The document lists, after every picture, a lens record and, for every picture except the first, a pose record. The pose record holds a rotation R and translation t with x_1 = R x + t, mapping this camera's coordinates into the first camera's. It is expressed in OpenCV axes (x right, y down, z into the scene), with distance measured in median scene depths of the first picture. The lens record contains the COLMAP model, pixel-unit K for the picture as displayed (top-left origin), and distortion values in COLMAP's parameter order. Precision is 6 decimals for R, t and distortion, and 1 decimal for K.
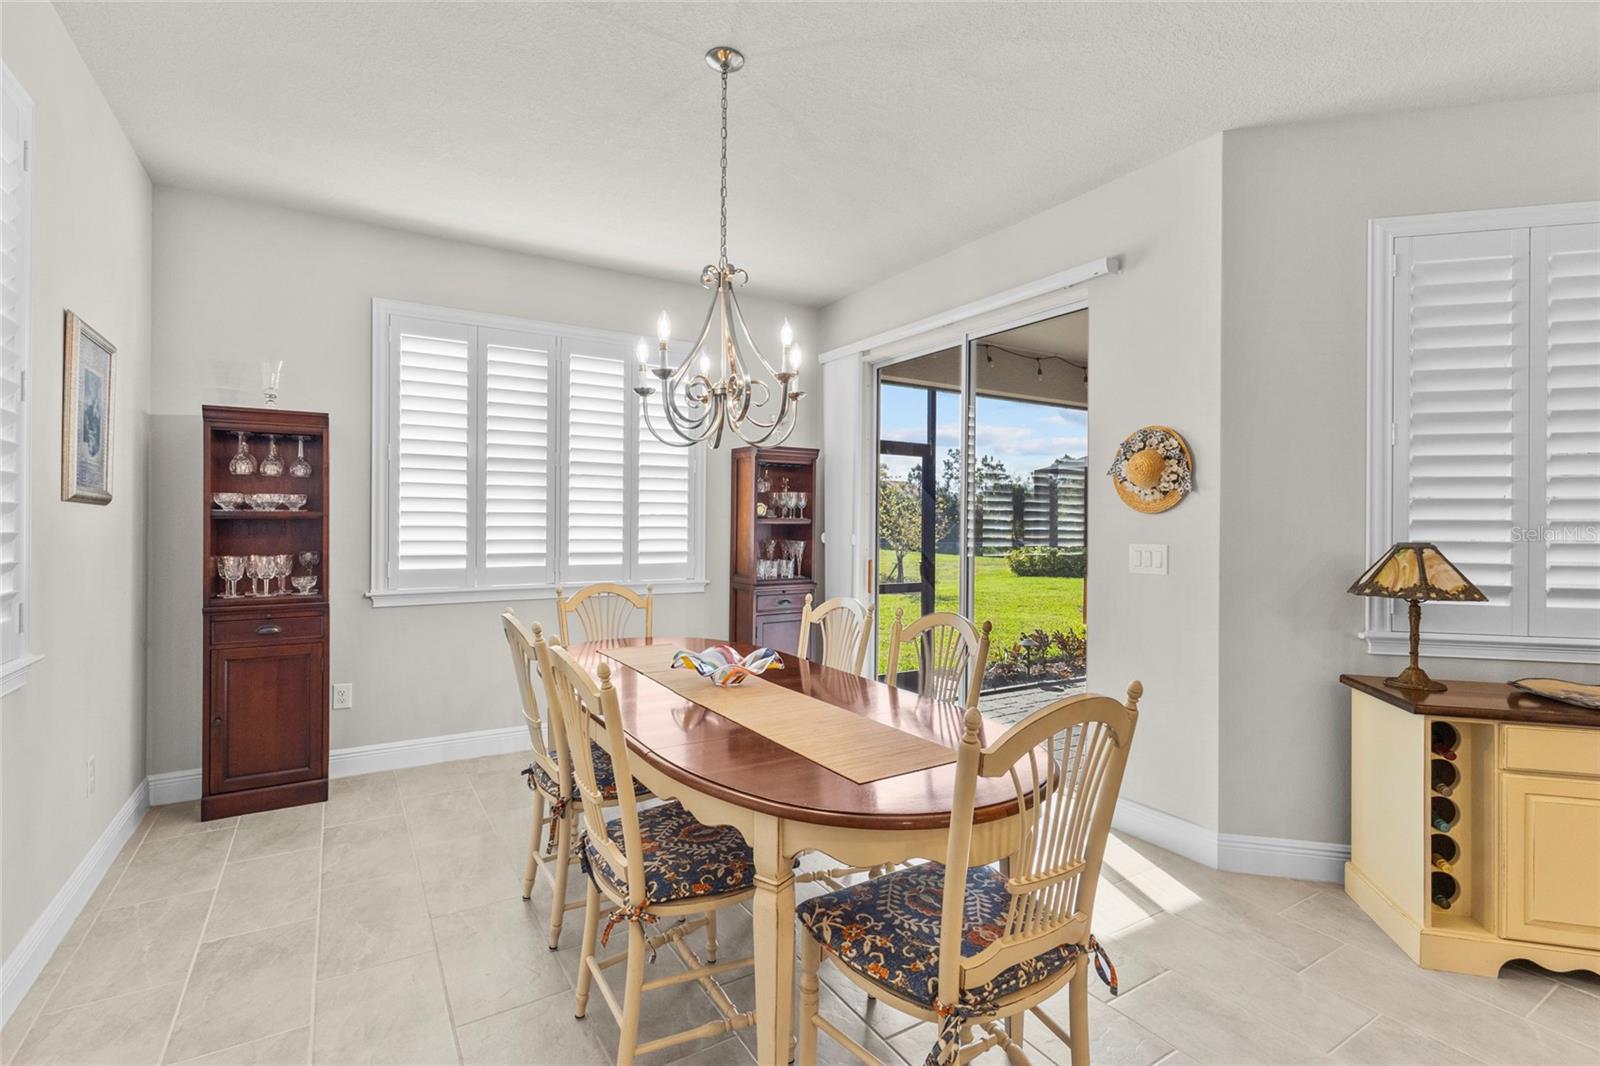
lens RADIAL K [[739.2, 0, 793.6], [0, 739.2, 523.9], [0, 0, 1]] dist [0.007152, 0.000013]
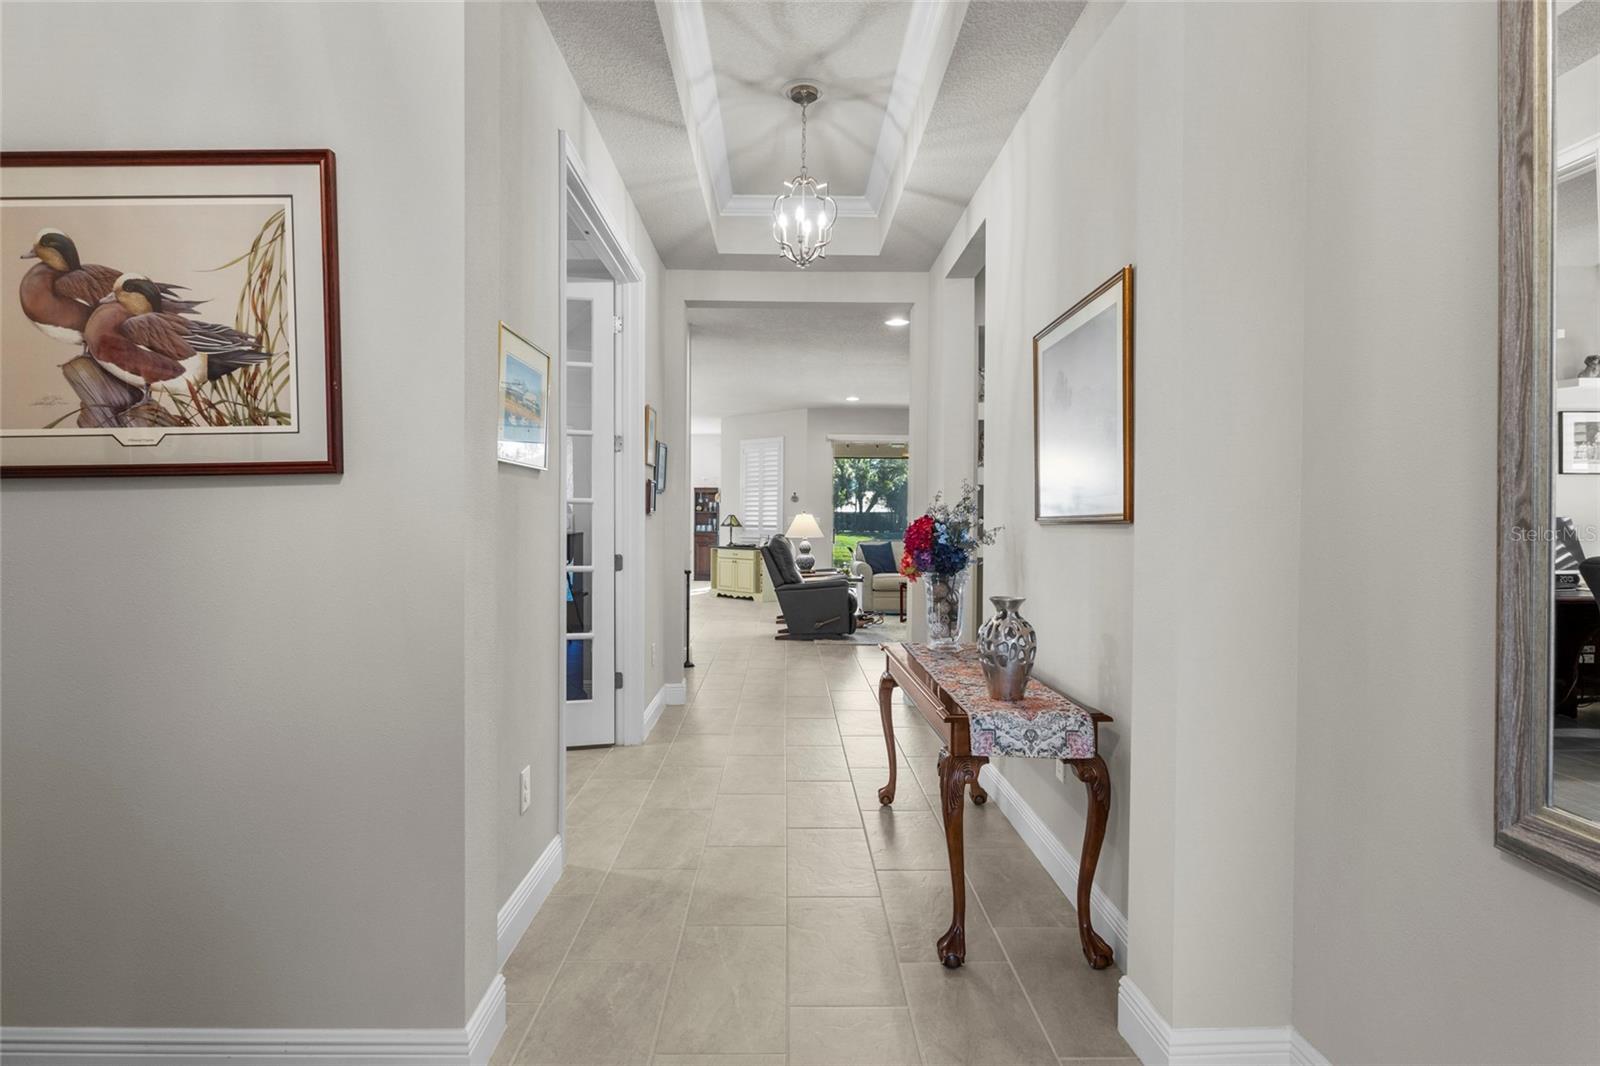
lens RADIAL K [[863.0, 0, 800.0], [0, 863.0, 533.0], [0, 0, 1]] dist [-0.000038, -0.000009]
pose [[0.860141, 0.006546, -0.510014, 2.852011], [-0.000984, 0.999937, 0.011176, 0.056286], [0.510055, -0.009111, 0.860093, -2.459422]]
